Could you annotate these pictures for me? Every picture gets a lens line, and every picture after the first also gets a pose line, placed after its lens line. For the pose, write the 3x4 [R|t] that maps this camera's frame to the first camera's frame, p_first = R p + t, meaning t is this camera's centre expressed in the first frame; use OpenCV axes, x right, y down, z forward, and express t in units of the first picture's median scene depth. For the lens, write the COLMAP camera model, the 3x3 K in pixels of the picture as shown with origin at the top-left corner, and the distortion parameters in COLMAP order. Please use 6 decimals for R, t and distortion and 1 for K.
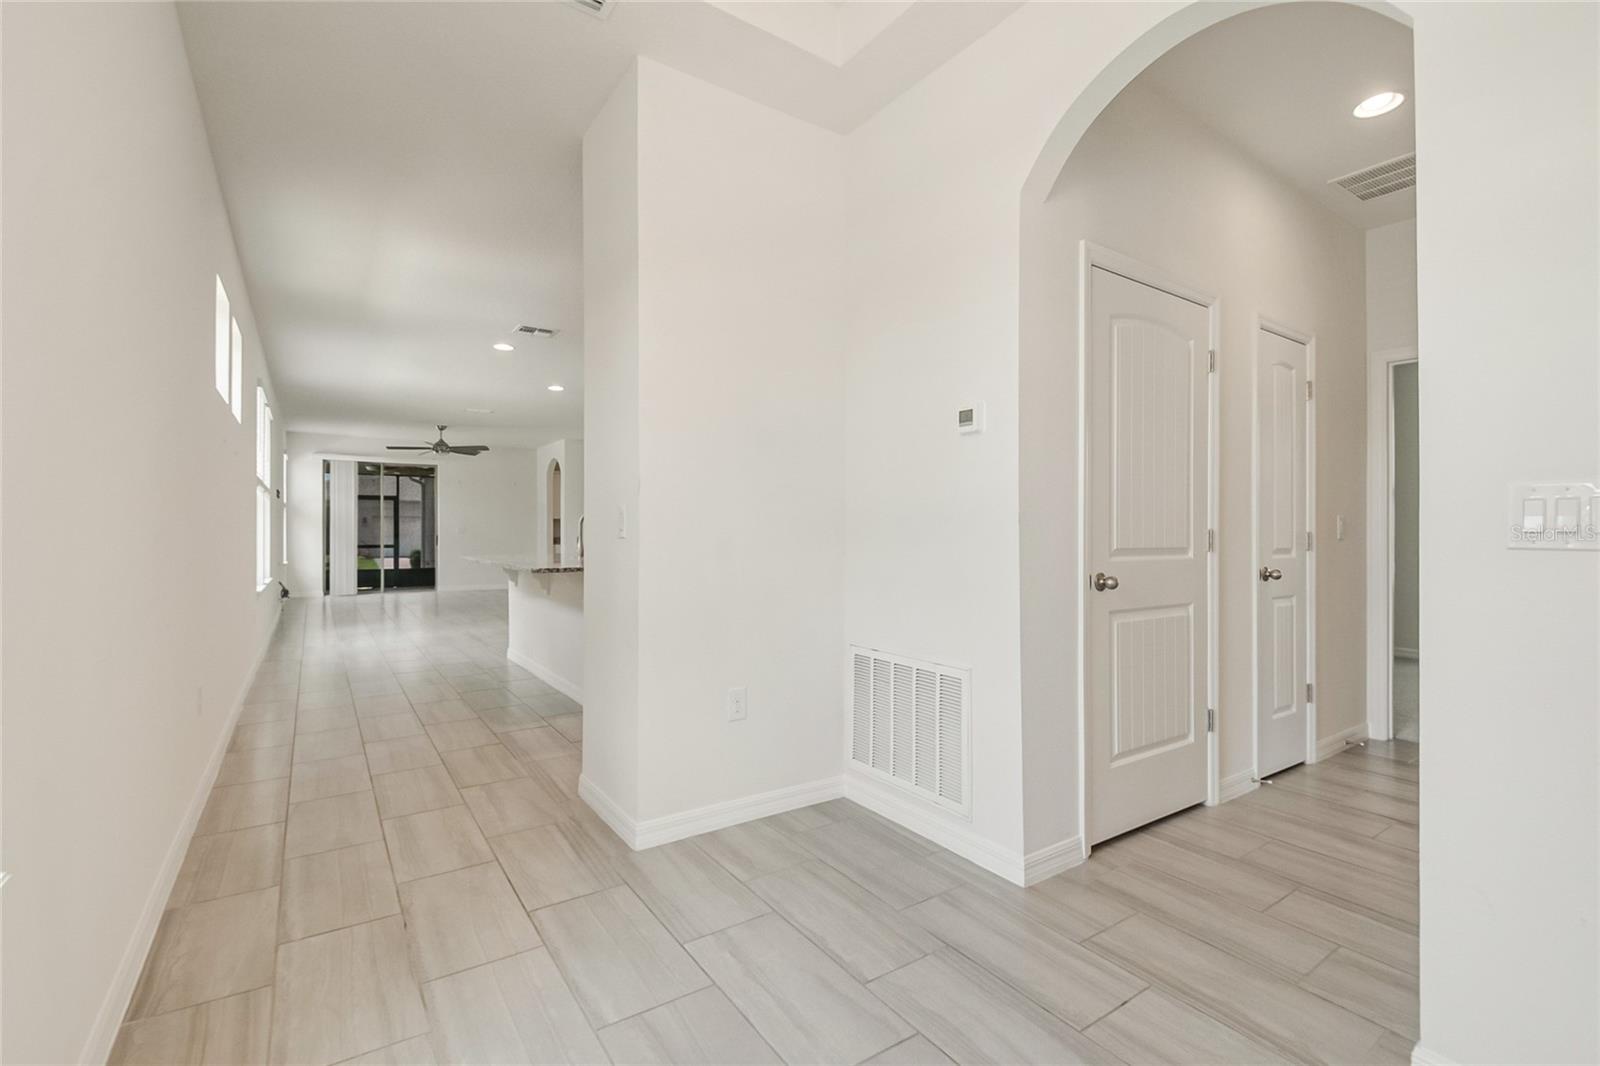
lens RADIAL K [[705.3, 0, 800.0], [0, 705.3, 533.0], [0, 0, 1]] dist [0.025574, -0.038277]
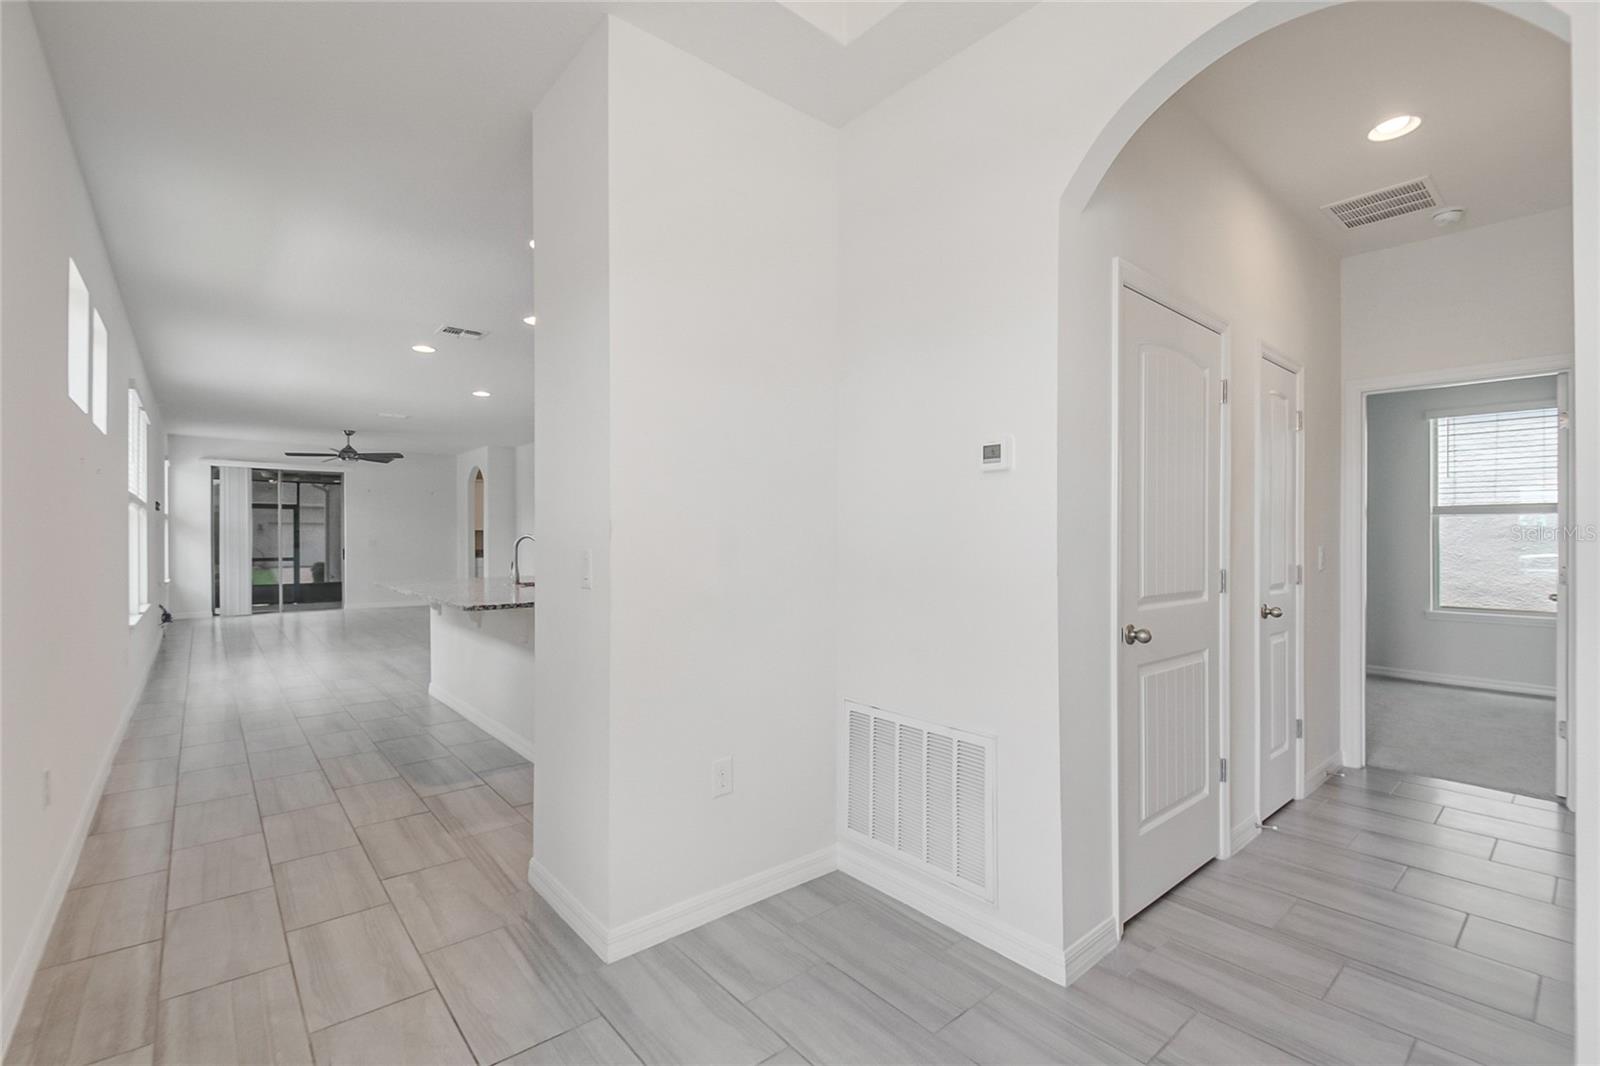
lens RADIAL K [[683.3, 0, 793.3], [0, 683.3, 529.3], [0, 0, 1]] dist [0.002125, -0.017462]
pose [[0.993567, -0.003739, 0.113182, -0.088021], [0.003621, 0.999993, 0.001254, -0.056633], [-0.113186, -0.000836, 0.993573, 0.147647]]
